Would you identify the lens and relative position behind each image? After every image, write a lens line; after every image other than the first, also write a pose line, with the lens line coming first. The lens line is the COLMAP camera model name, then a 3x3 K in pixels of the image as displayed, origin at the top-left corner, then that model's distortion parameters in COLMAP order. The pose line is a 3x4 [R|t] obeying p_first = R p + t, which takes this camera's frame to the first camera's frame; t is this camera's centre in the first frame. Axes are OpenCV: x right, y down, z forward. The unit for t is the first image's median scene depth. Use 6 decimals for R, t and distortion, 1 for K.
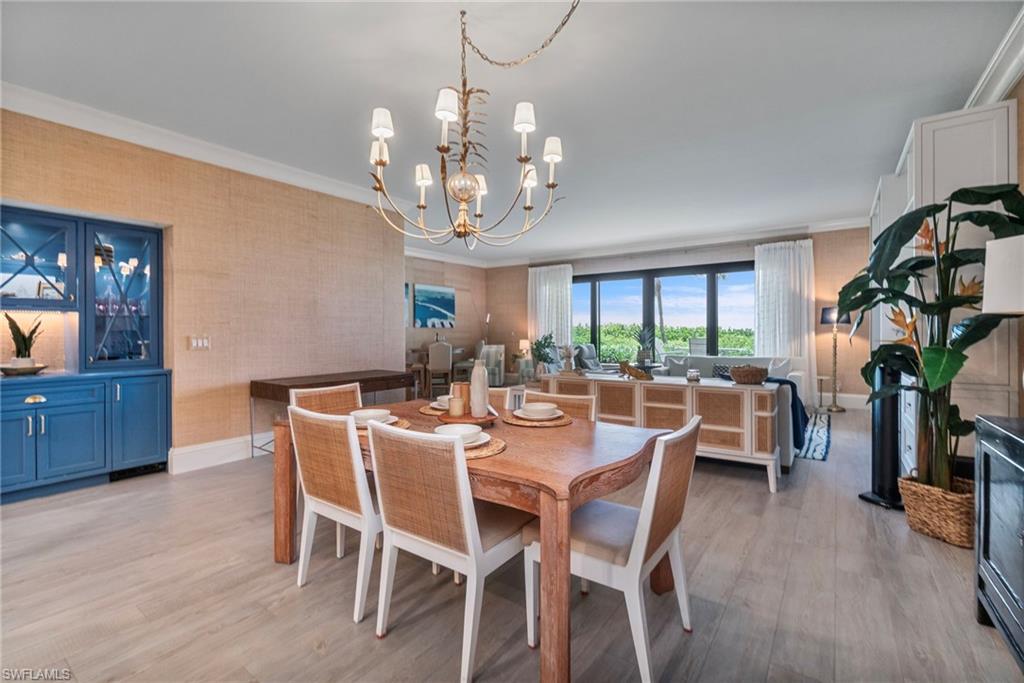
lens RADIAL K [[453.6, 0, 507.6], [0, 453.6, 332.2], [0, 0, 1]] dist [-0.002593, -0.000144]
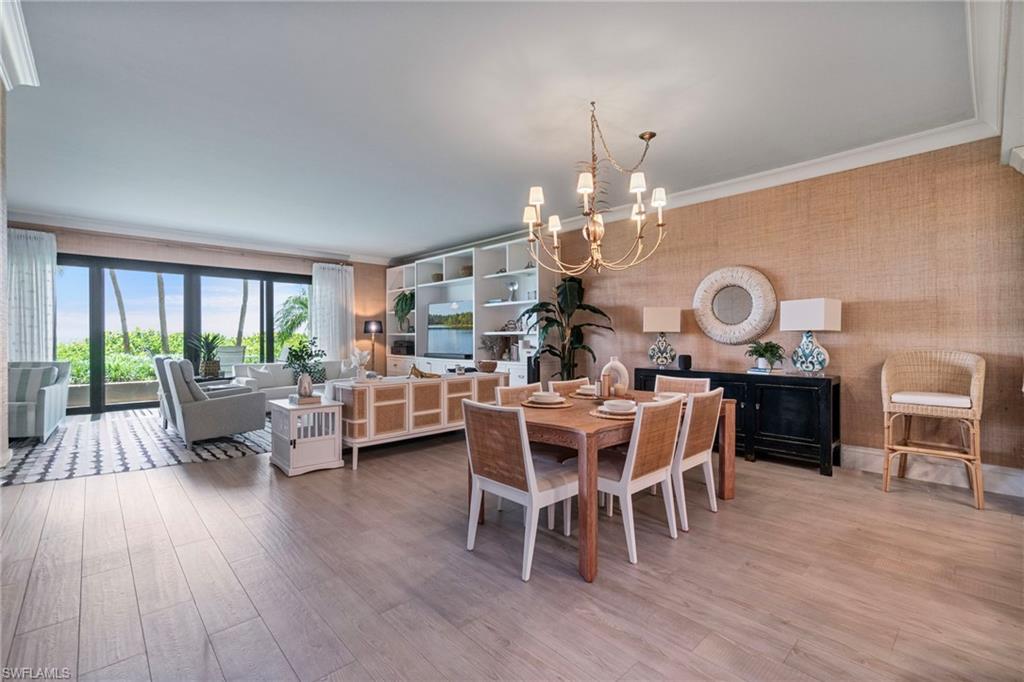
lens RADIAL K [[447.6, 0, 510.0], [0, 447.6, 337.9], [0, 0, 1]] dist [-0.007408, -0.000300]
pose [[0.188624, 0.004102, 0.982041, -0.460333], [0.001127, 0.999990, -0.004393, 0.001816], [-0.982049, 0.001936, 0.188617, 0.313642]]
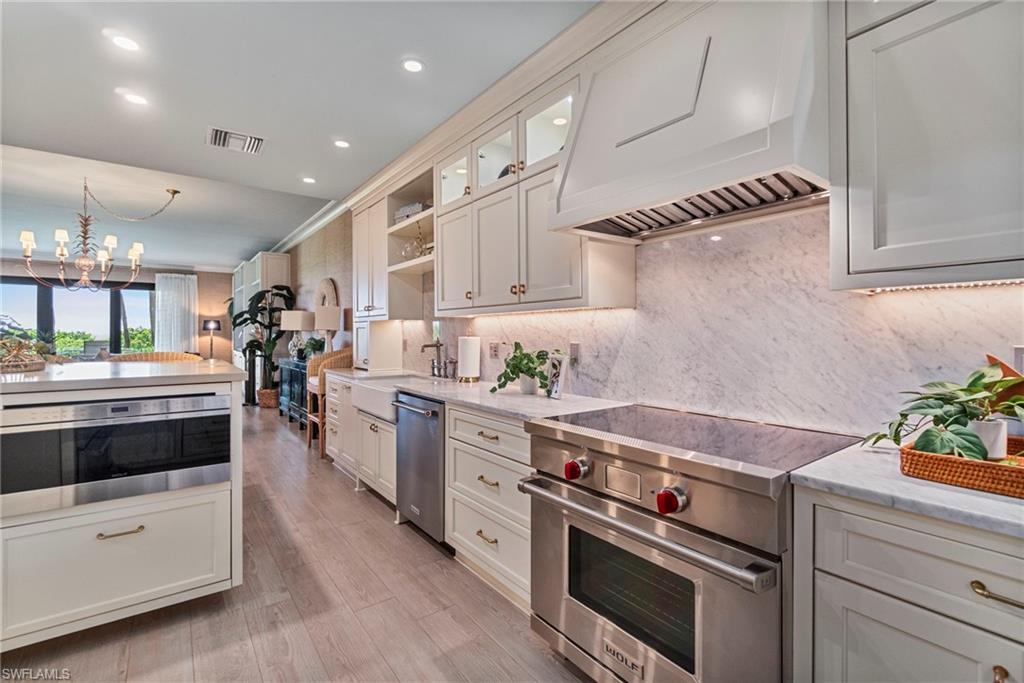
lens RADIAL K [[453.6, 0, 507.6], [0, 453.6, 332.2], [0, 0, 1]] dist [-0.002593, -0.000144]
pose [[0.296842, 0.008659, 0.954887, -0.465739], [-0.000775, 0.999961, -0.008827, 0.001570], [-0.954926, 0.001880, 0.296837, -0.450191]]
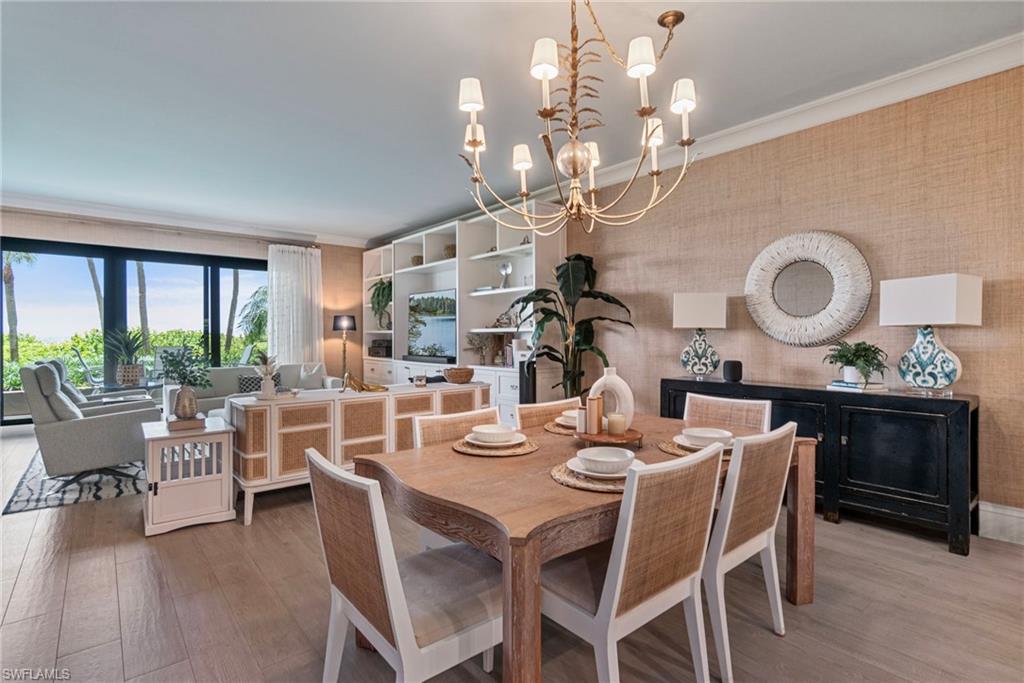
lens RADIAL K [[494.3, 0, 510.4], [0, 494.3, 337.6], [0, 0, 1]] dist [-0.005203, -0.000114]
pose [[0.244304, 0.001253, 0.969698, -0.312586], [0.000948, 0.999998, -0.001531, 0.001045], [-0.969698, 0.001293, 0.244302, 0.282291]]
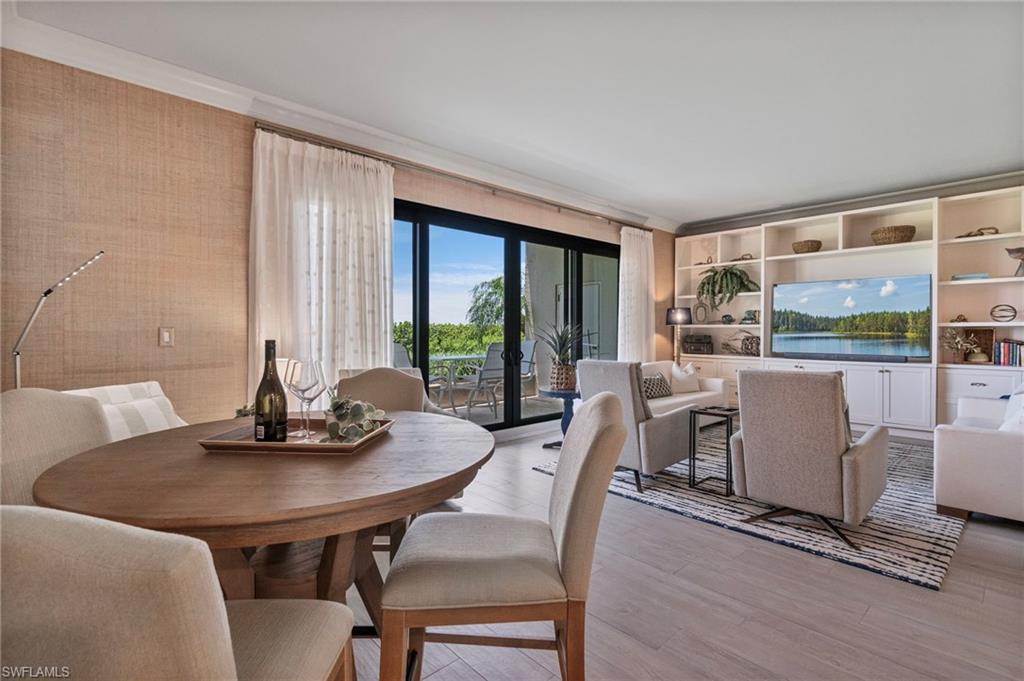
lens RADIAL K [[480.7, 0, 509.6], [0, 480.7, 333.5], [0, 0, 1]] dist [-0.000537, -0.000079]
pose [[0.200005, -0.000521, 0.979795, -0.338760], [-0.000414, 1.000000, 0.000616, 0.000684], [-0.979795, -0.000529, 0.200004, 1.040993]]
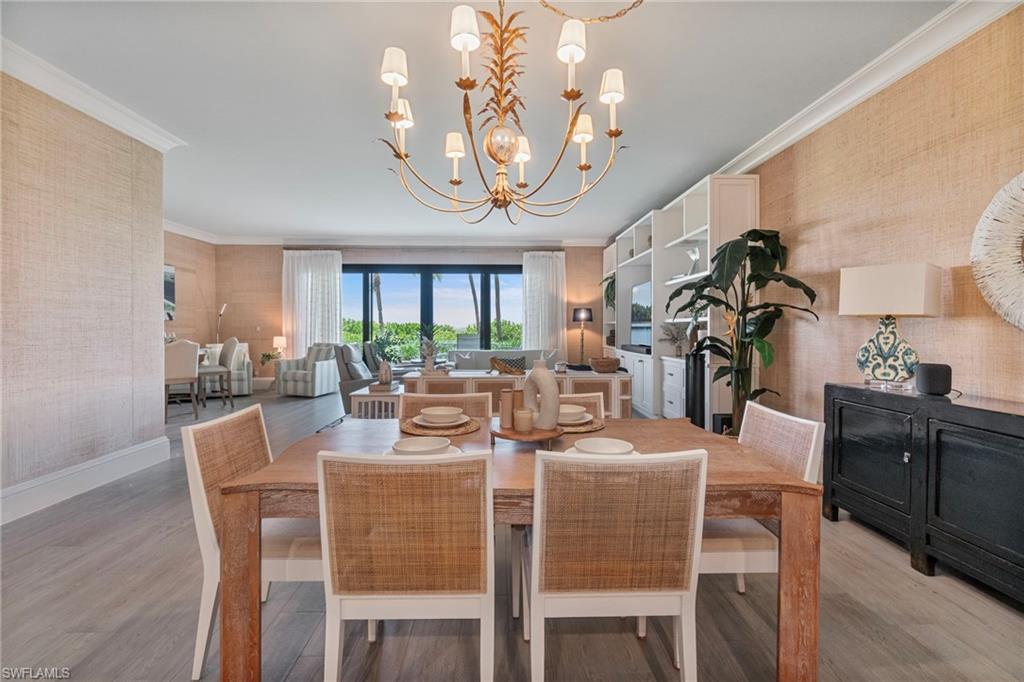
lens RADIAL K [[457.4, 0, 508.1], [0, 457.4, 328.3], [0, 0, 1]] dist [-0.004132, -0.000297]
pose [[0.796342, 0.003333, 0.604837, -0.181408], [-0.003805, 0.999993, -0.000501, 0.001316], [-0.604834, -0.001902, 0.796349, 0.109712]]
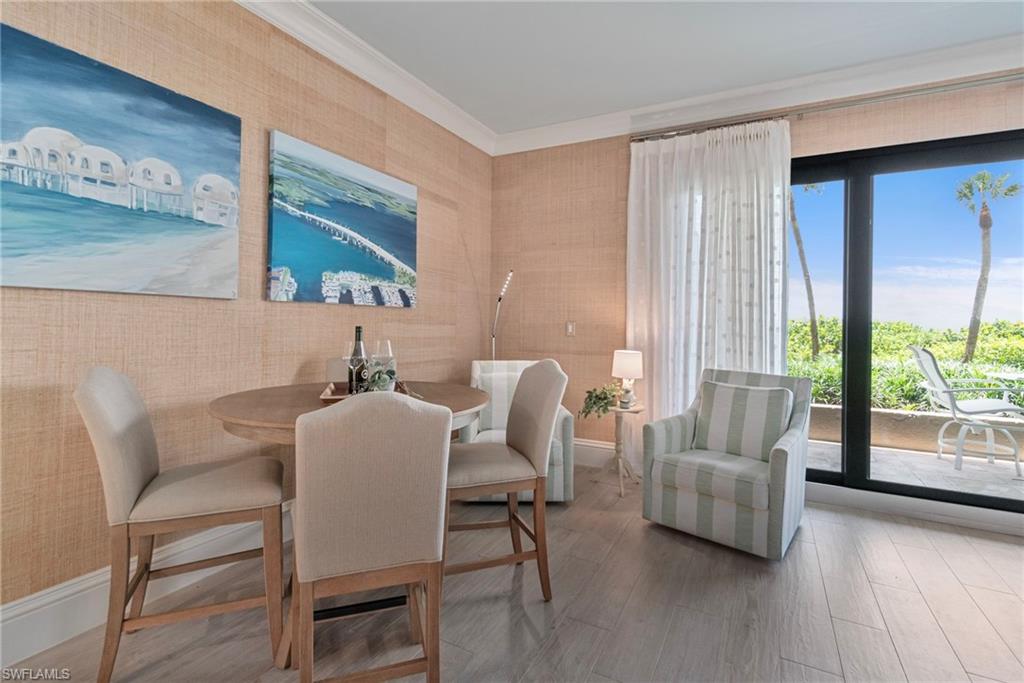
lens RADIAL K [[481.8, 0, 501.6], [0, 481.8, 321.8], [0, 0, 1]] dist [-0.000985, -0.000036]
pose [[0.991528, 0.021239, 0.128146, -0.134240], [-0.020836, 0.999773, -0.004482, 0.000244], [-0.128212, 0.001774, 0.991745, 0.880694]]
